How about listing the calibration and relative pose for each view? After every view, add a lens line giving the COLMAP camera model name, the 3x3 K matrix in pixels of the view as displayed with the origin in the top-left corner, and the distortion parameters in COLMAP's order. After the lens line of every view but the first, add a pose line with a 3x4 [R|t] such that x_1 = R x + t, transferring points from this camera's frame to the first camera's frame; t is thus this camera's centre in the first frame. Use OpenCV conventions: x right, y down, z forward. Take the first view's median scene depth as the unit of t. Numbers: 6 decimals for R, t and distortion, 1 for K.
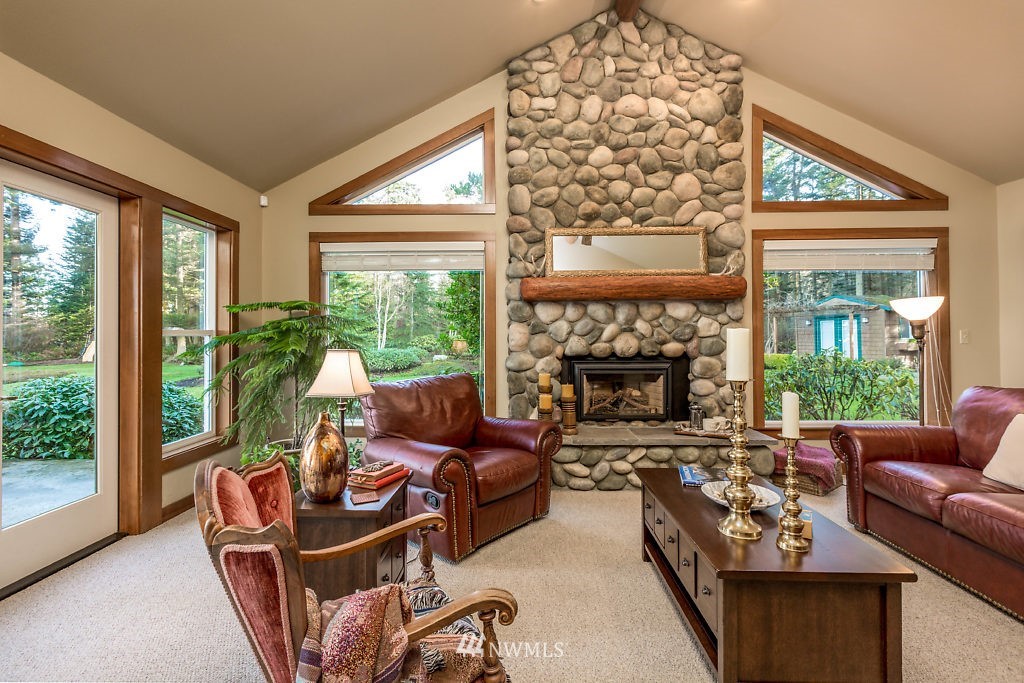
lens RADIAL K [[474.5, 0, 512.0], [0, 474.5, 341.5], [0, 0, 1]] dist [0.001115, 0.000058]
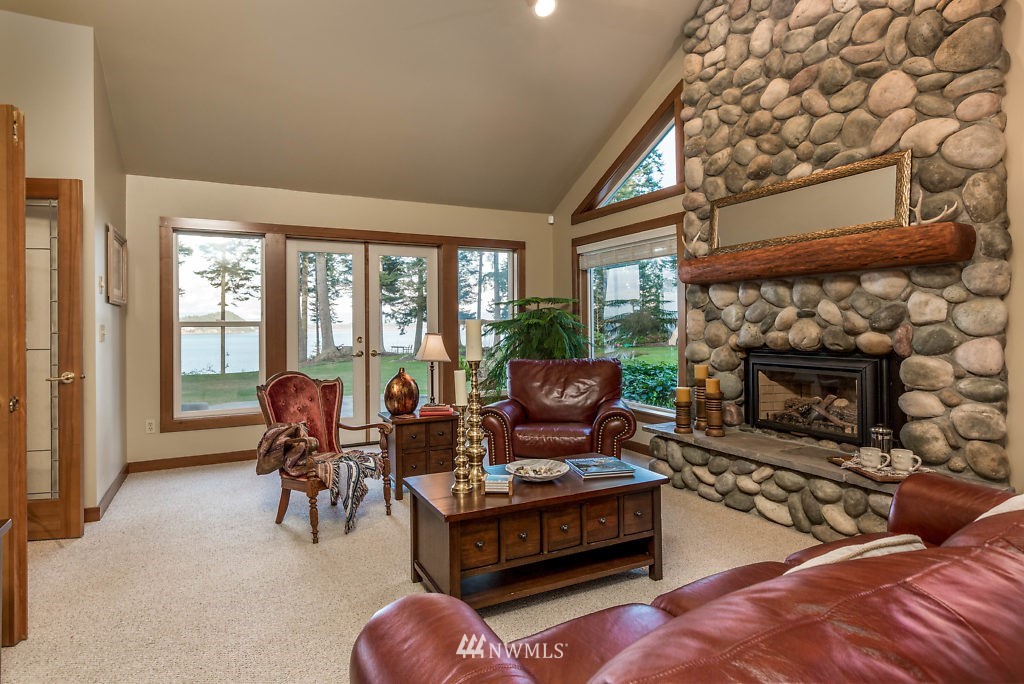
lens RADIAL K [[561.7, 0, 512.0], [0, 561.7, 342.0], [0, 0, 1]] dist [-0.002927, -0.000480]
pose [[0.473760, 0.028186, -0.880203, 0.807788], [-0.006652, 0.999574, 0.028428, -0.003624], [0.880629, -0.007613, 0.473746, 0.177956]]
